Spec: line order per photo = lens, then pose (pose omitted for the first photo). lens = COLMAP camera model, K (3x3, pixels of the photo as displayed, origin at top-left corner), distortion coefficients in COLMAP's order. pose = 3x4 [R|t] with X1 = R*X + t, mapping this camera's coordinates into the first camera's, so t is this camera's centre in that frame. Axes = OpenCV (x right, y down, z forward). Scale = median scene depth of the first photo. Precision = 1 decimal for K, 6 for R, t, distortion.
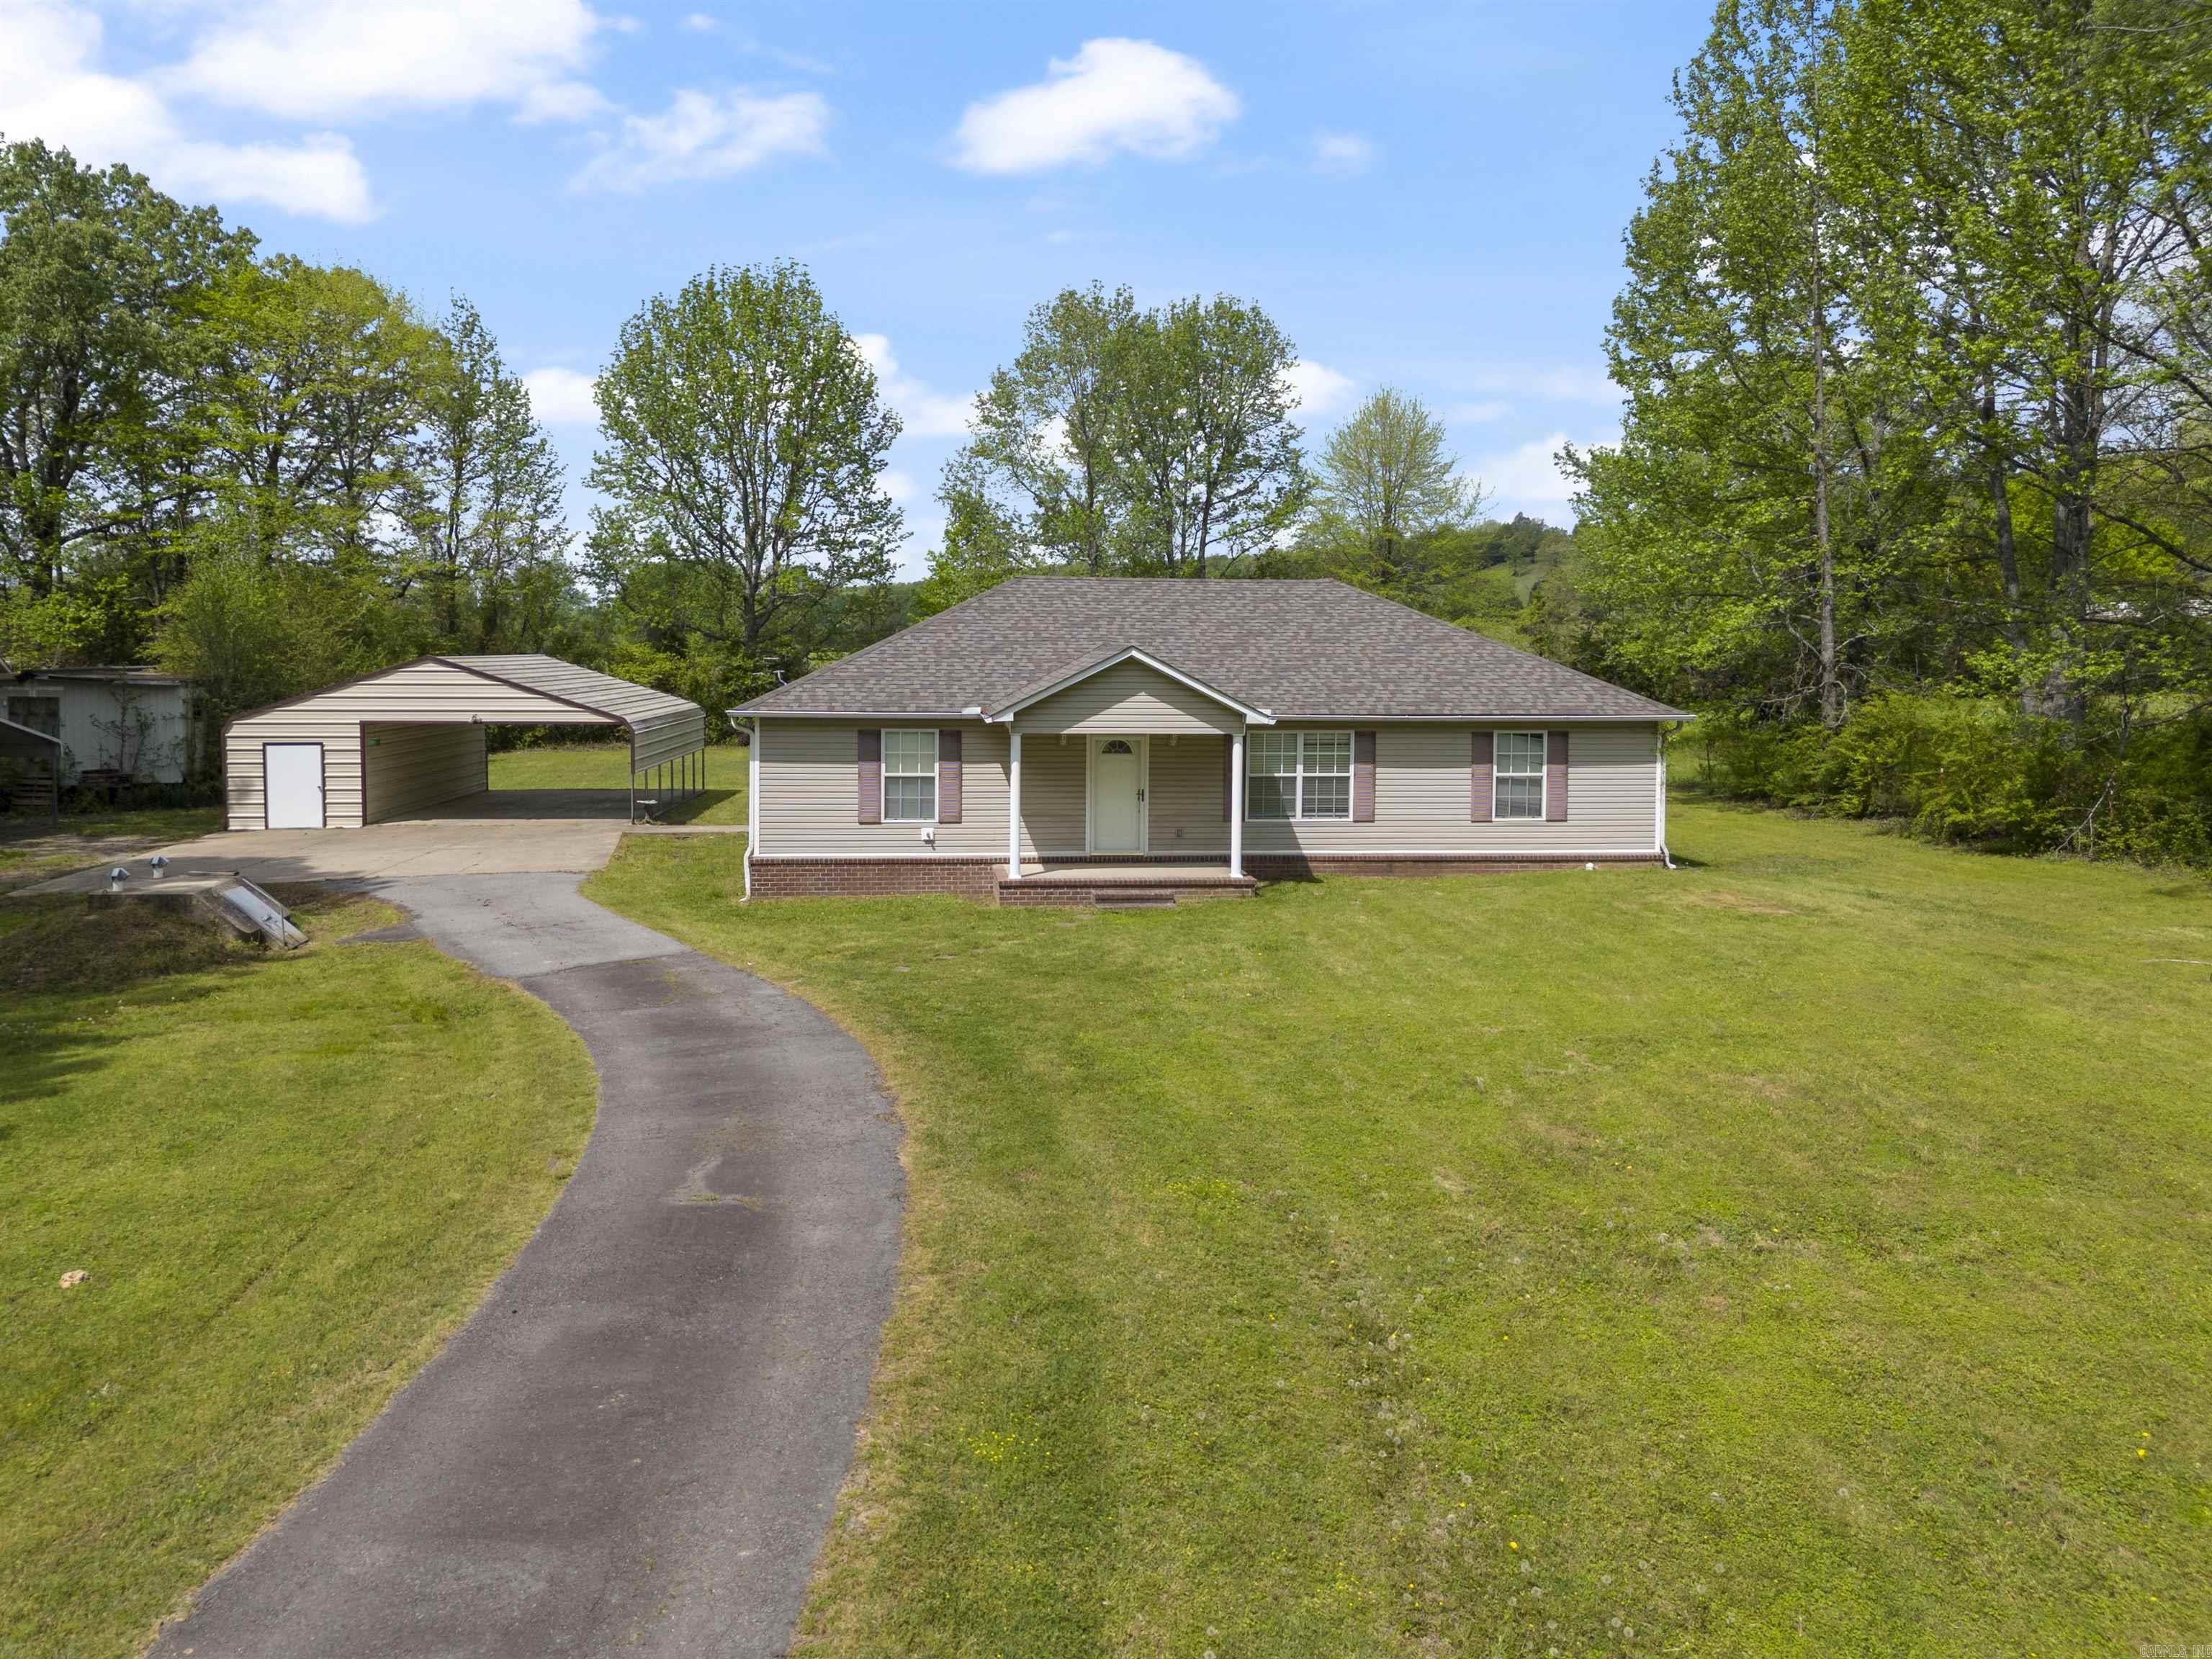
lens RADIAL K [[1611.8, 0, 1106.0], [0, 1611.8, 829.5], [0, 0, 1]] dist [0.027852, -0.004037]
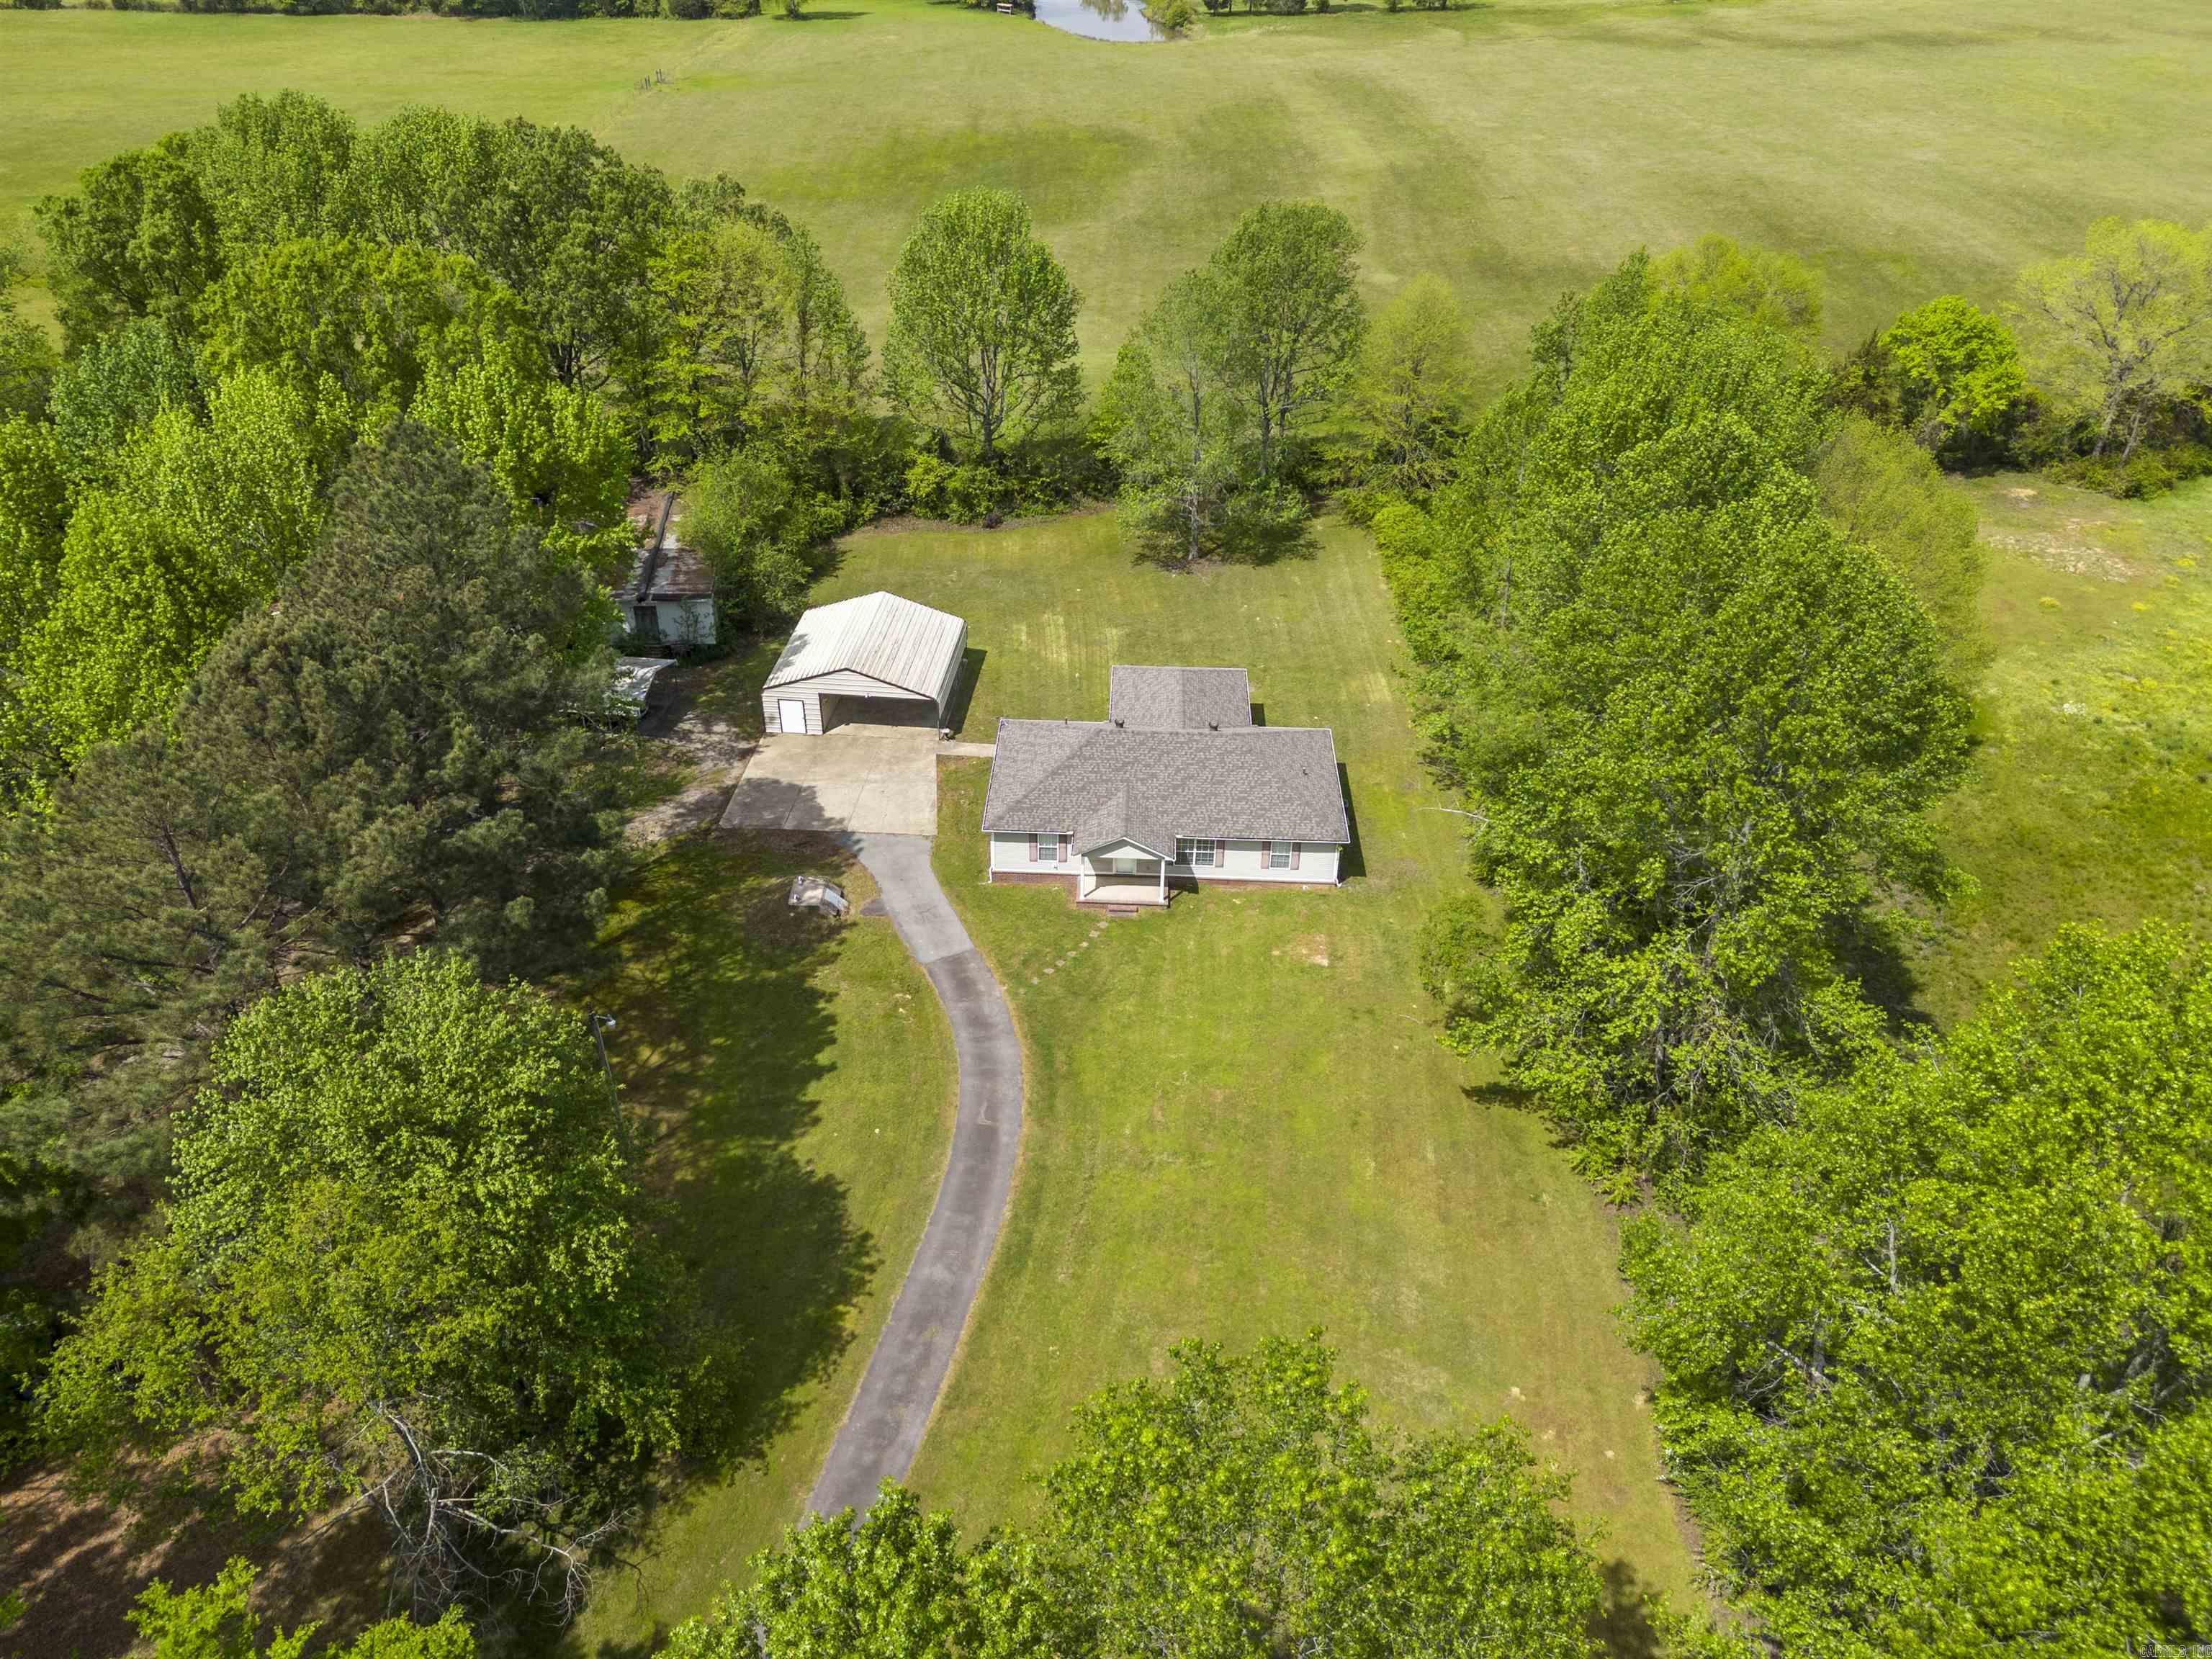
lens RADIAL K [[1611.8, 0, 1106.0], [0, 1611.8, 829.5], [0, 0, 1]] dist [0.027852, -0.004037]
pose [[0.988289, 0.099841, -0.115394, 0.281430], [-0.032563, 0.876807, 0.479739, -1.344288], [0.149076, -0.470364, 0.869790, -1.314288]]
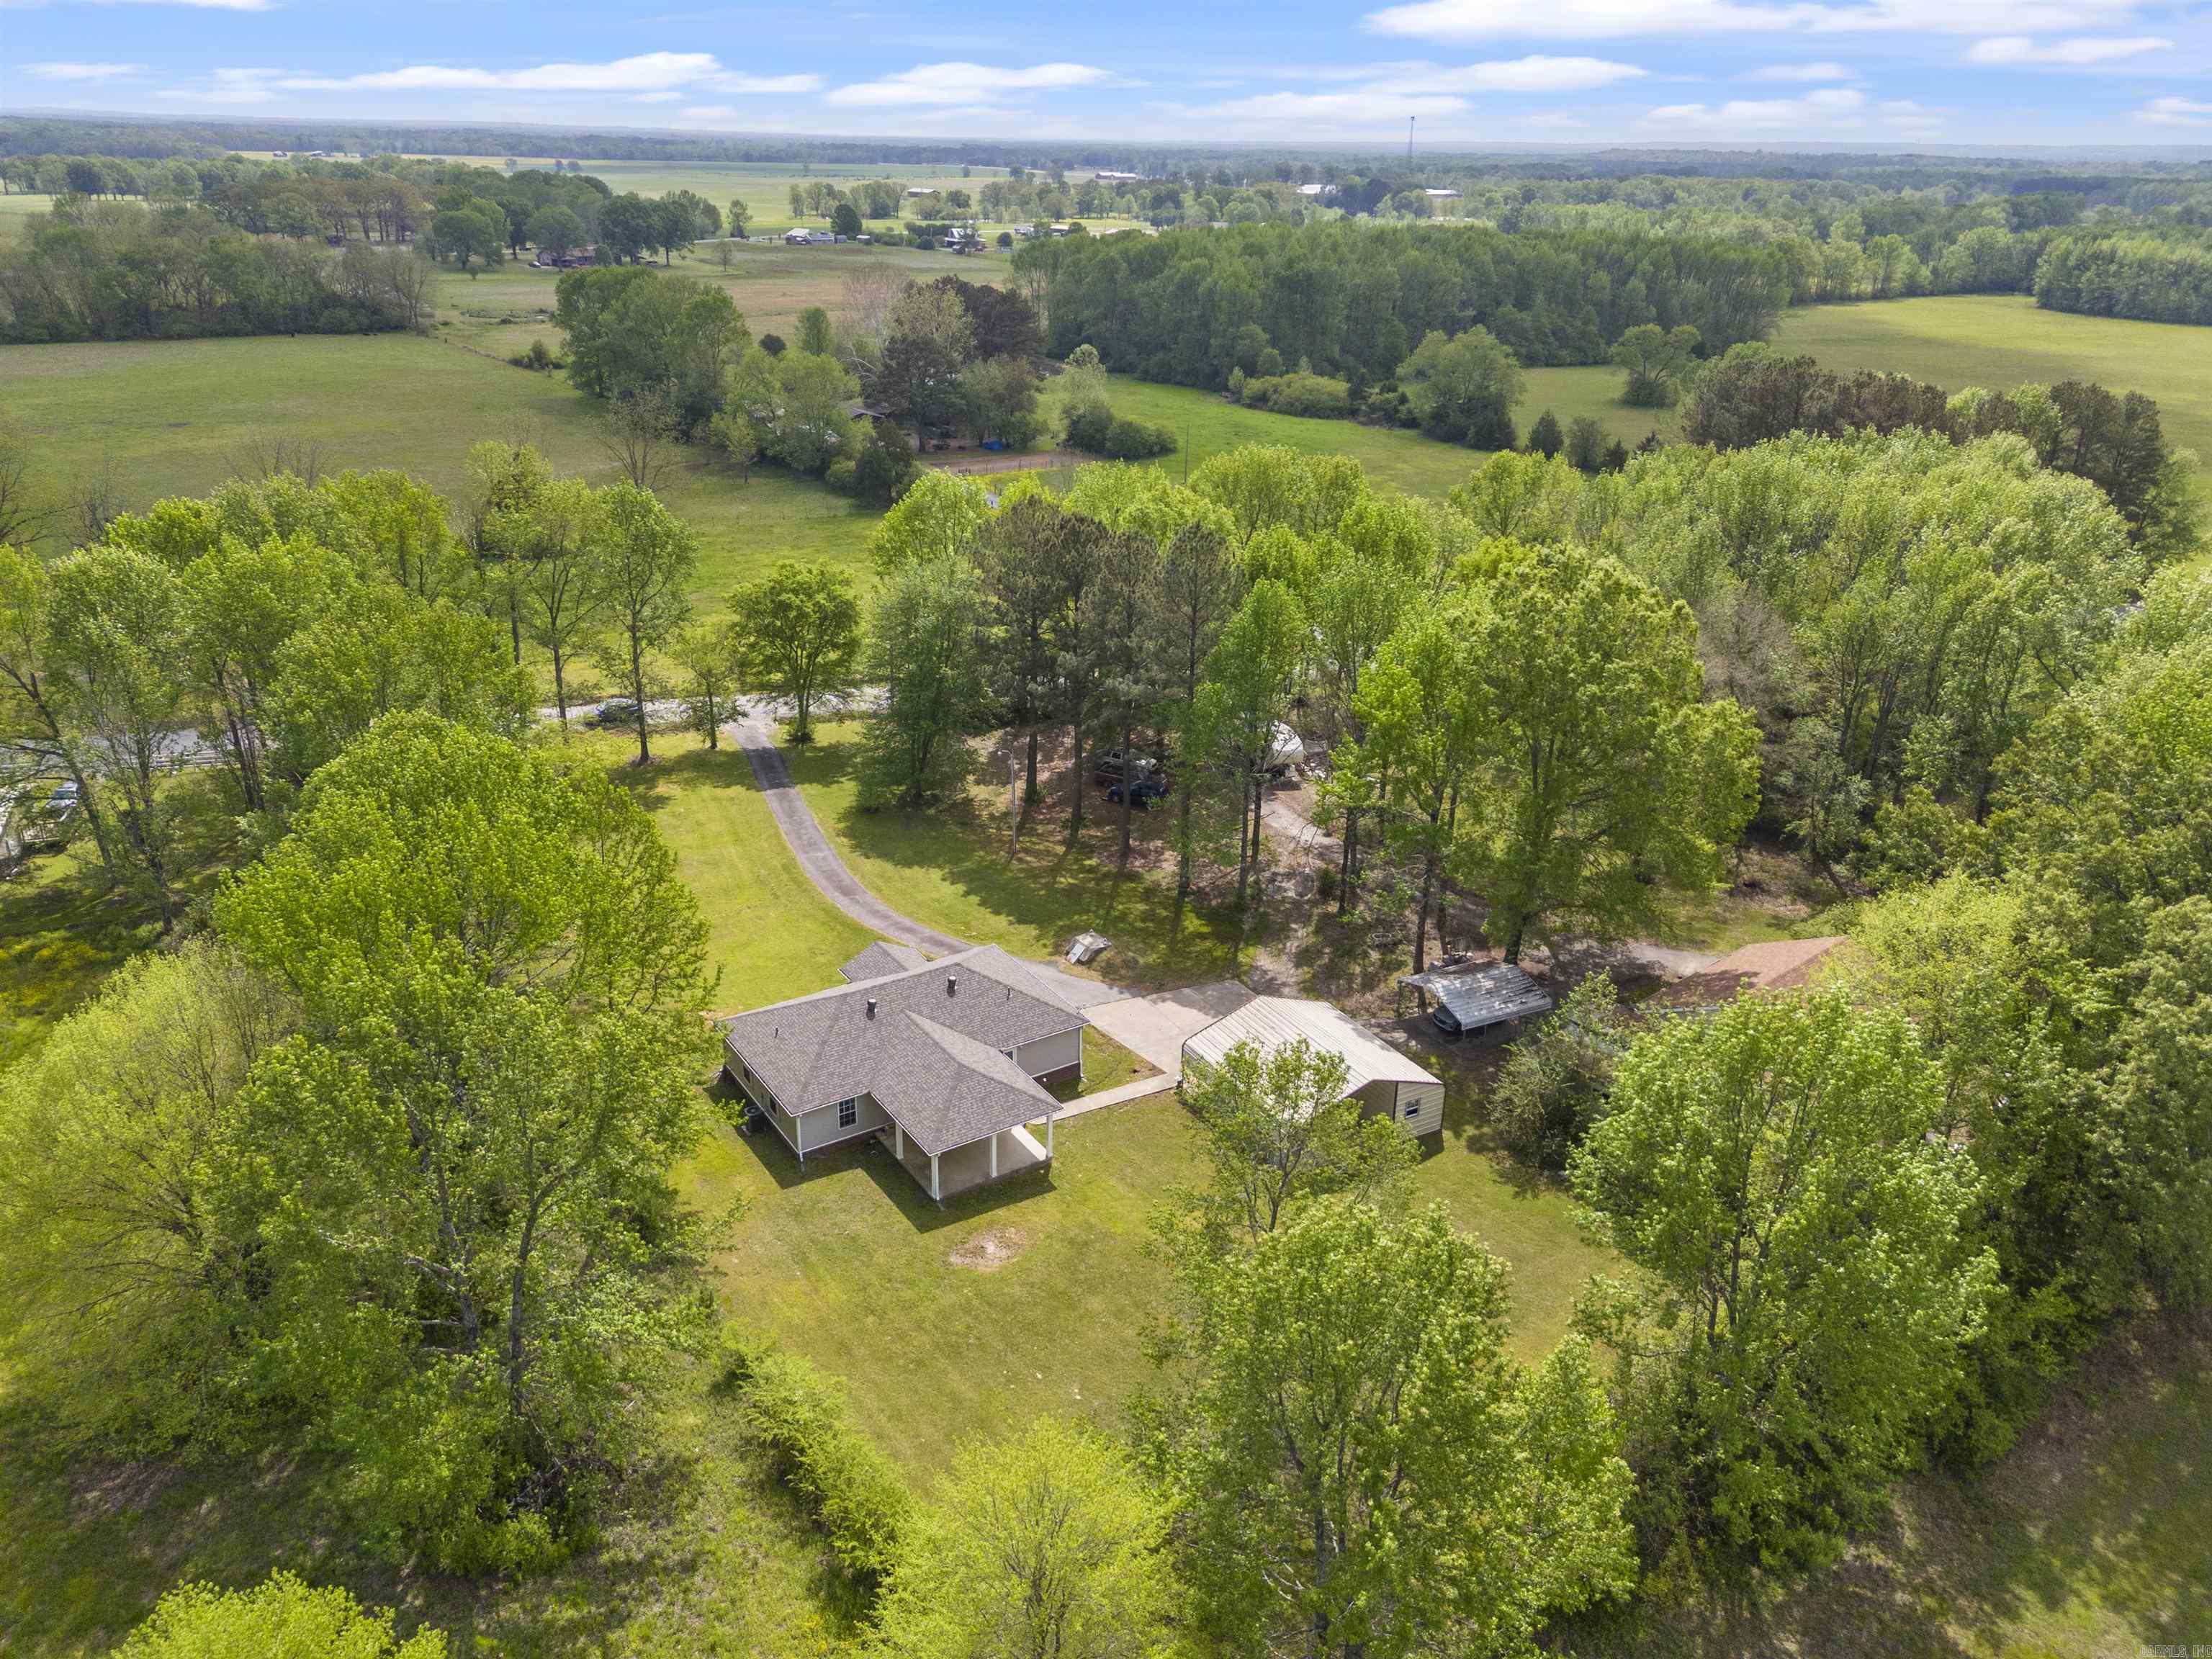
lens RADIAL K [[1611.8, 0, 1106.0], [0, 1611.8, 829.5], [0, 0, 1]] dist [0.027852, -0.004037]
pose [[-0.896598, 0.148431, -0.417229, 0.916390], [-0.059999, 0.892753, 0.446534, -1.771956], [0.438762, 0.425395, -0.791534, 3.541858]]
